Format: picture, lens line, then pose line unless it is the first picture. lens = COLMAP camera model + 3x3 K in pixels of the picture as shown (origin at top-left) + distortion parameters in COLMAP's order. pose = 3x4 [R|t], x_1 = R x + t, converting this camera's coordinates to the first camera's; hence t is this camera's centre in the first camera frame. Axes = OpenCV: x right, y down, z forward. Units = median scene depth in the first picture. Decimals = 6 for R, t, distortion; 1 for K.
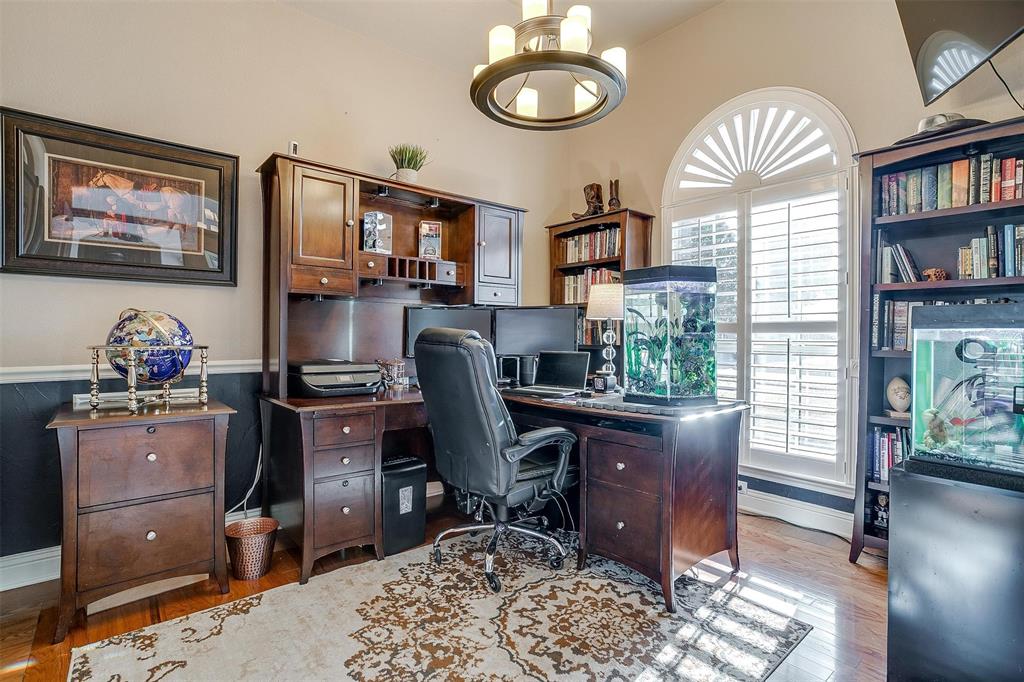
lens RADIAL K [[499.3, 0, 510.0], [0, 499.3, 339.8], [0, 0, 1]] dist [-0.047037, 0.023678]
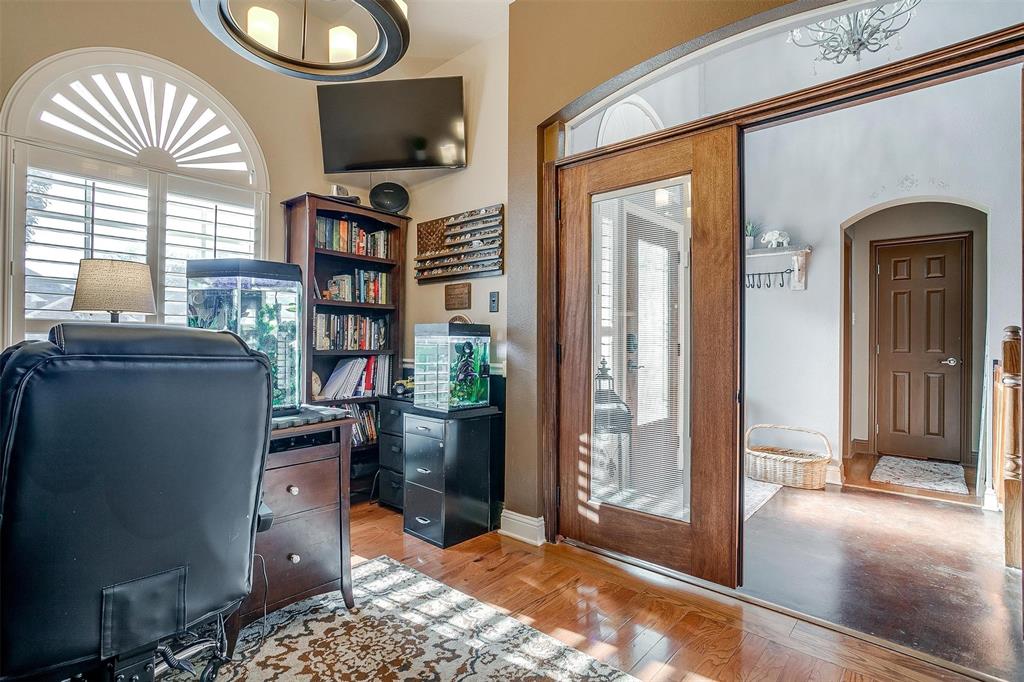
lens RADIAL K [[499.3, 0, 507.7], [0, 499.3, 338.8], [0, 0, 1]] dist [-0.047037, 0.023678]
pose [[-0.135311, -0.006551, 0.990782, -0.724580], [0.001115, 0.999977, 0.006764, -0.018437], [-0.990803, 0.002020, -0.135300, 0.794796]]
